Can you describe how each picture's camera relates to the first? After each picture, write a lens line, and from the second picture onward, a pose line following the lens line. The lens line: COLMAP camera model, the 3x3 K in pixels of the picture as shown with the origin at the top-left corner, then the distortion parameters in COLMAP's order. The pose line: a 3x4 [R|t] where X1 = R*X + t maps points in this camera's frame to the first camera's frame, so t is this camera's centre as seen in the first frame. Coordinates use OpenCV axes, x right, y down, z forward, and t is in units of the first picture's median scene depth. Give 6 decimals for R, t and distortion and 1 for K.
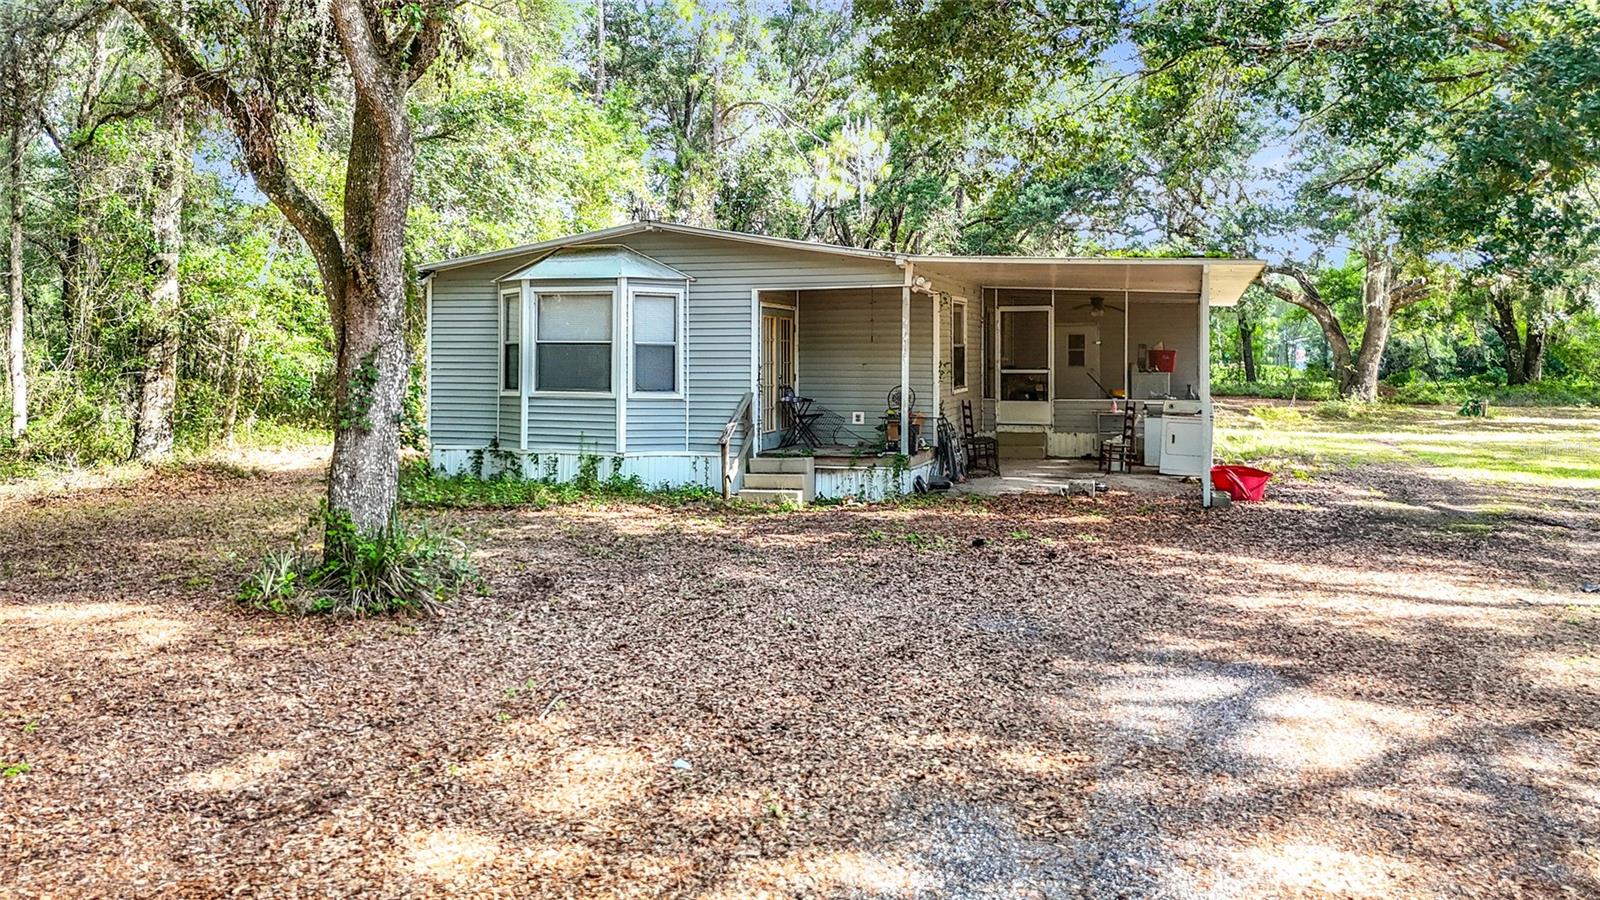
lens RADIAL K [[1242.4, 0, 800.0], [0, 1242.4, 450.0], [0, 0, 1]] dist [0.006077, 0.002010]
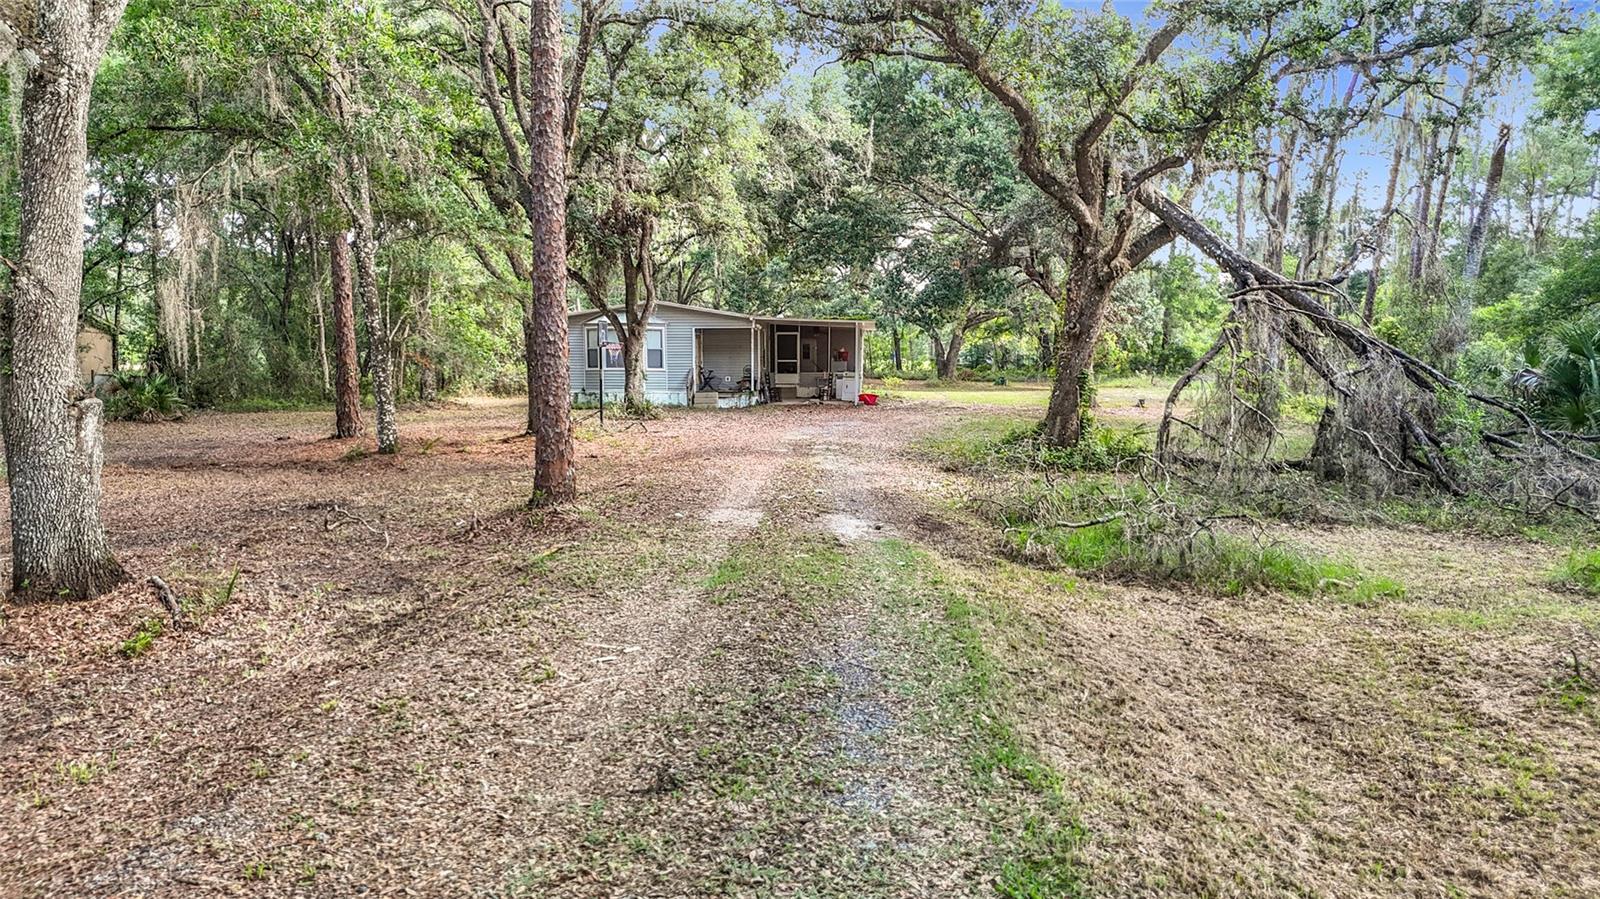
lens RADIAL K [[1206.4, 0, 800.0], [0, 1206.4, 449.5], [0, 0, 1]] dist [0.001751, -0.043859]
pose [[0.971048, -0.016679, 0.238301, -0.140842], [0.015305, 0.999854, 0.007615, 0.035789], [-0.238394, -0.003747, 0.971161, -0.504230]]
